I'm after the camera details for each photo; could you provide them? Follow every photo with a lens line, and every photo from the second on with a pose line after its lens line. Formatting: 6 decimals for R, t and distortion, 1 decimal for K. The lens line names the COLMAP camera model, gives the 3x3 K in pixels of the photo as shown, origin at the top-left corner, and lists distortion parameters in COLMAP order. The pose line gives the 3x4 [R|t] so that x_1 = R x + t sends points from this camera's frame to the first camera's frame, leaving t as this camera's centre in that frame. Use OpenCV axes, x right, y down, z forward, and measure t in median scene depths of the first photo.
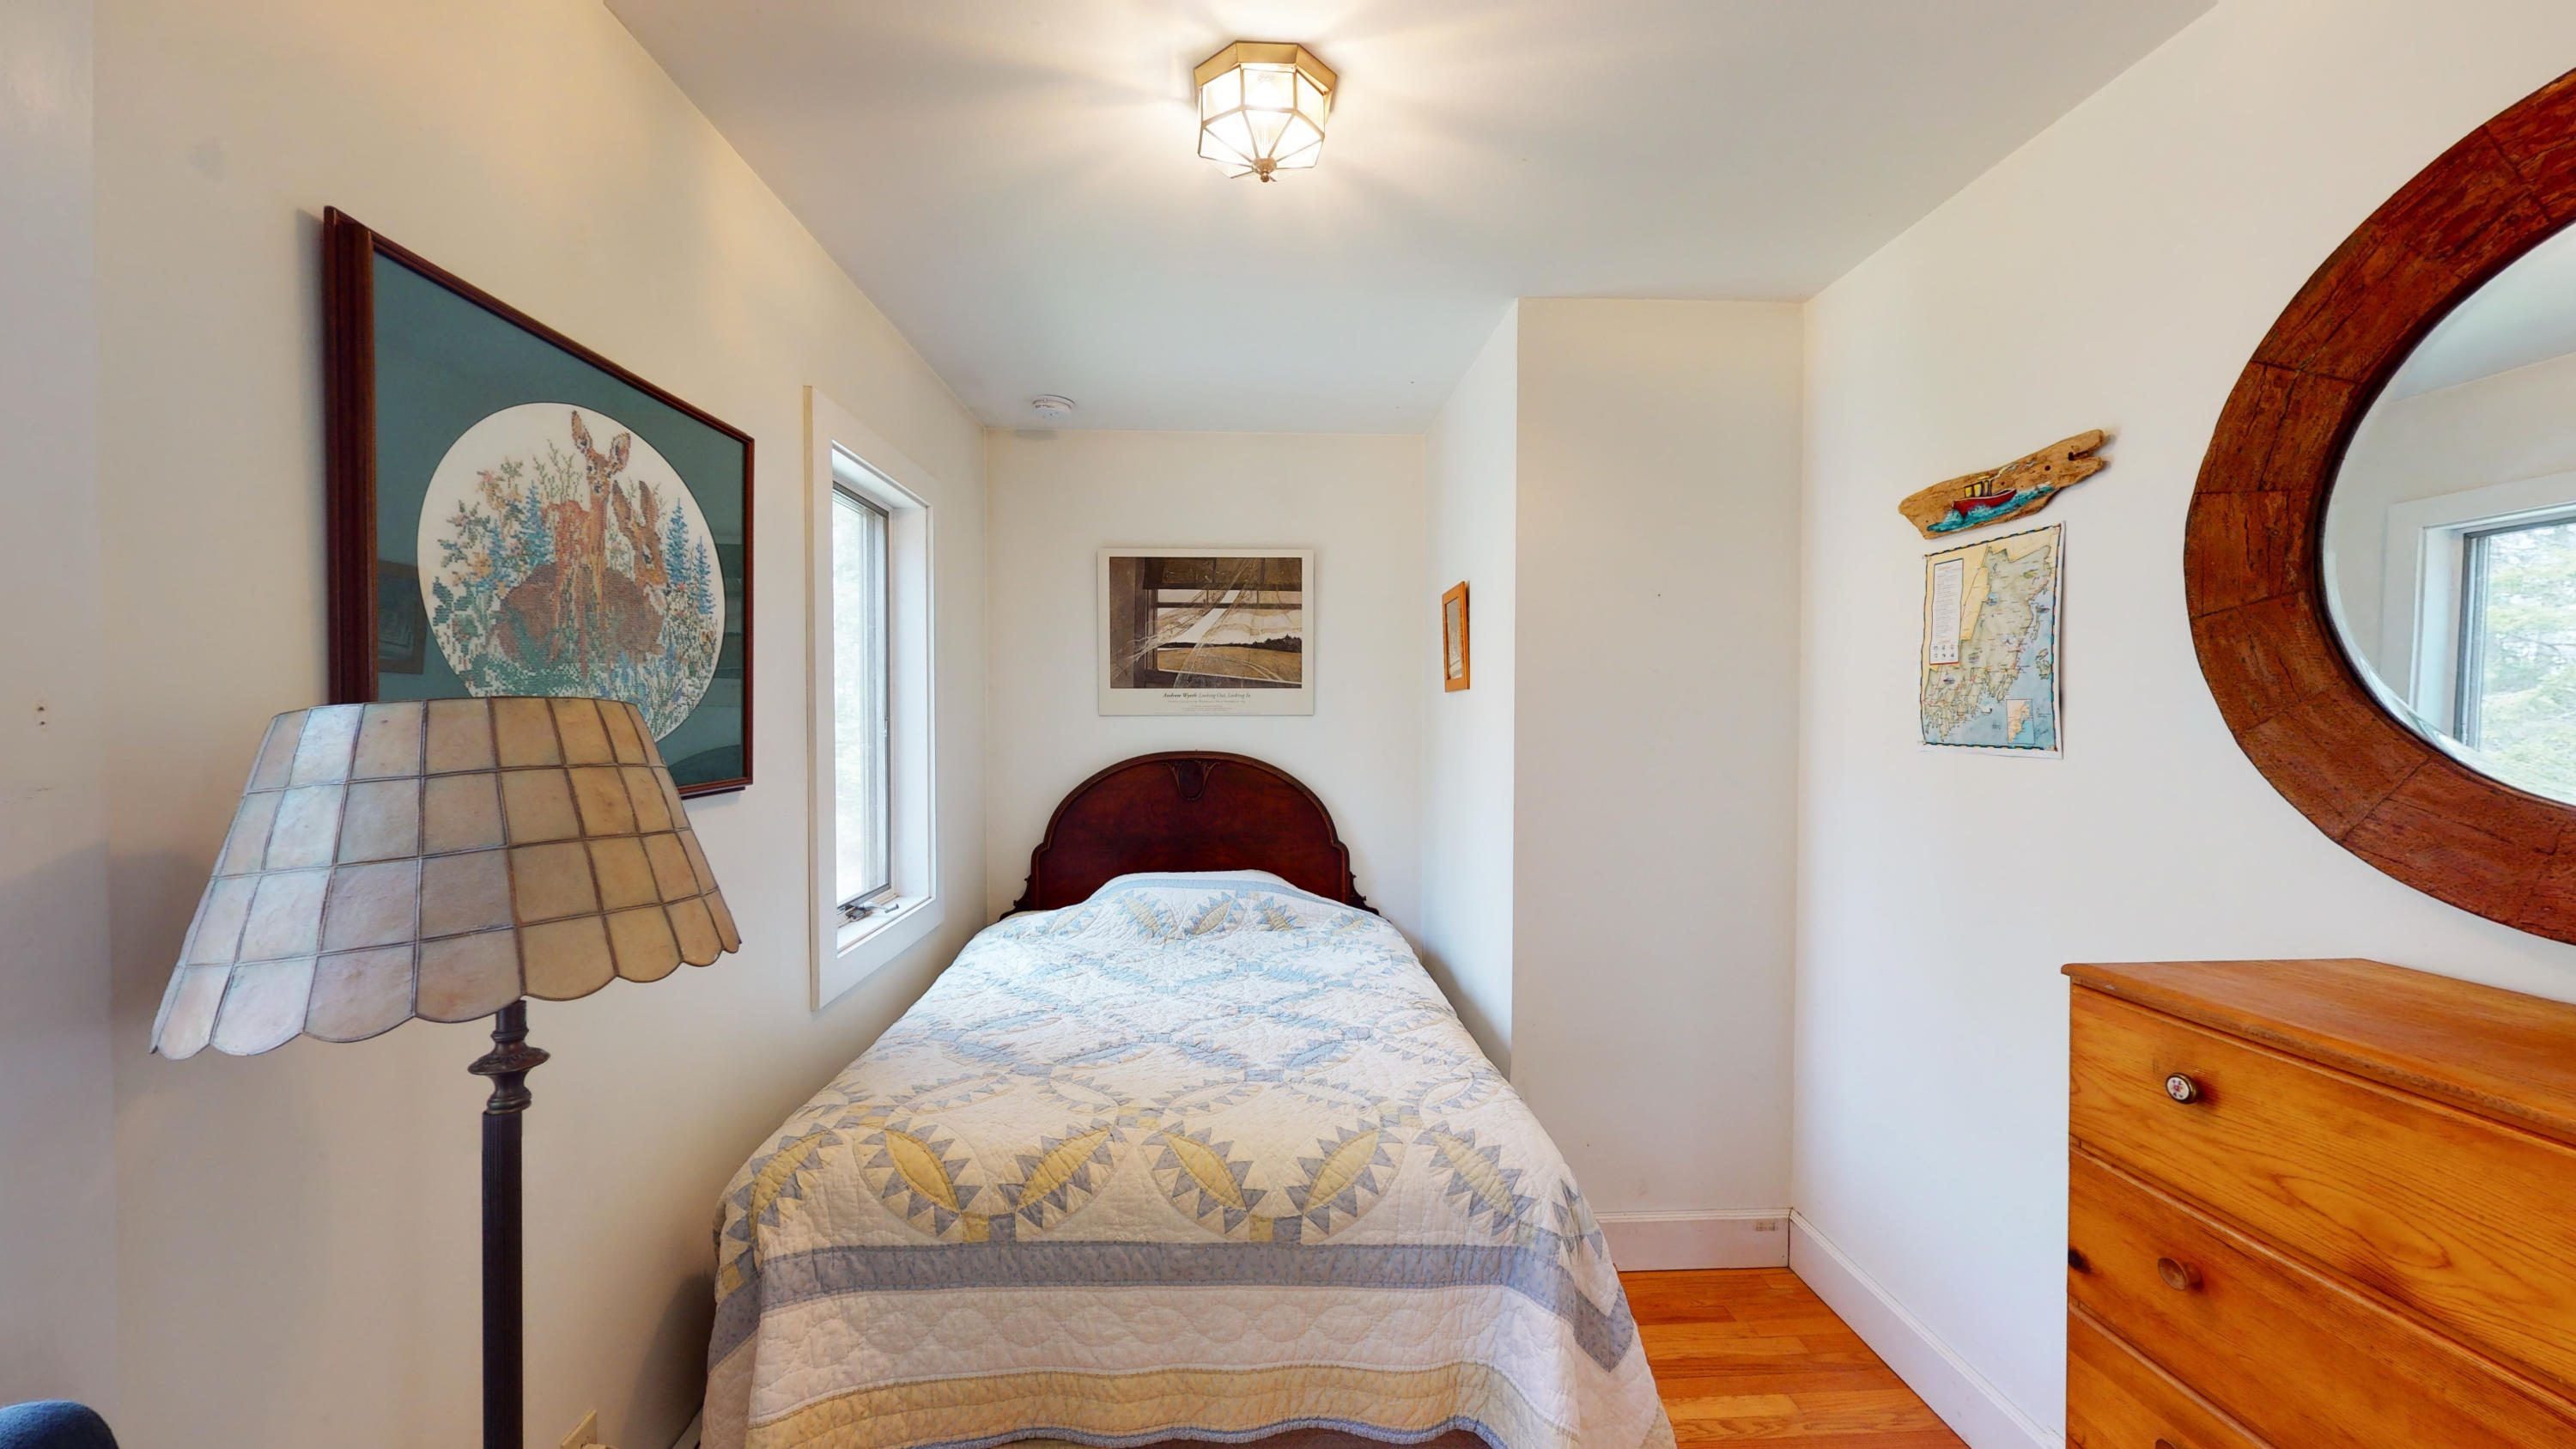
lens RADIAL K [[943.2, 0, 1288.9], [0, 943.2, 726.4], [0, 0, 1]] dist [-0.000938, 0.000251]
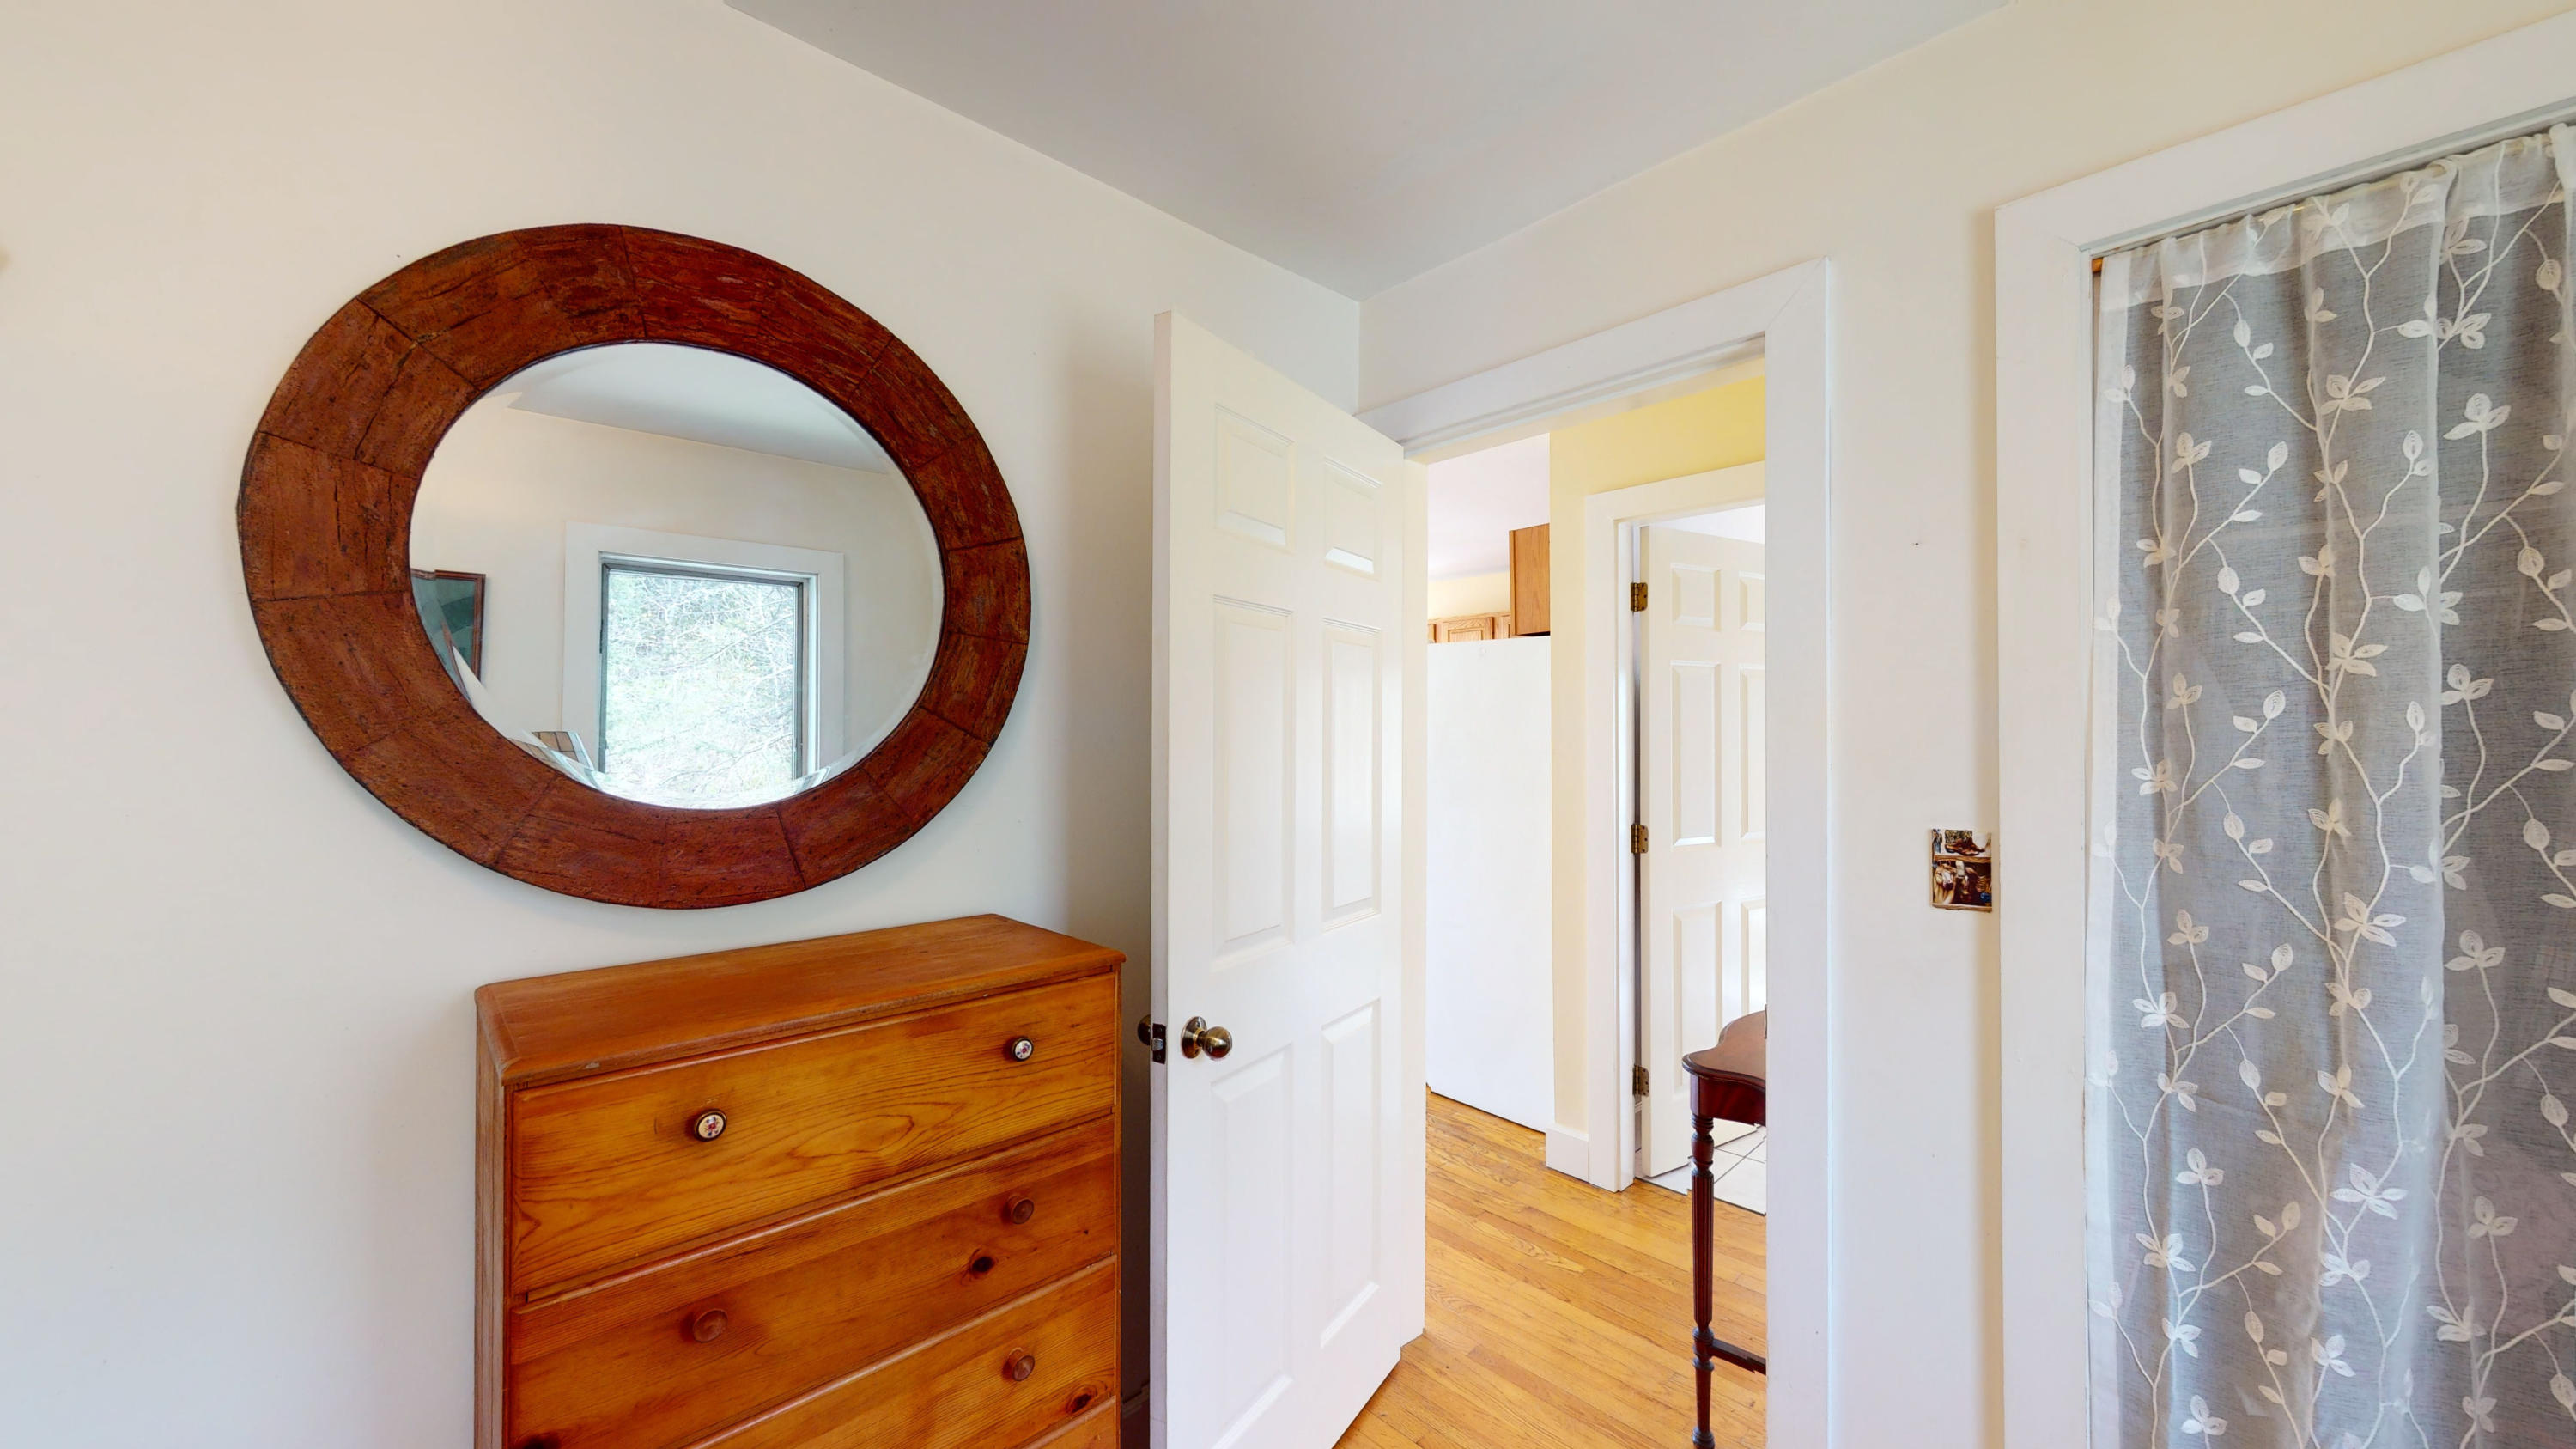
lens RADIAL K [[943.2, 0, 1288.9], [0, 943.2, 726.4], [0, 0, 1]] dist [-0.000938, 0.000251]
pose [[-0.650448, 0.002258, 0.759547, -0.143182], [0.006958, 0.999971, 0.002987, -0.016723], [-0.759519, 0.007228, -0.650446, 1.059106]]
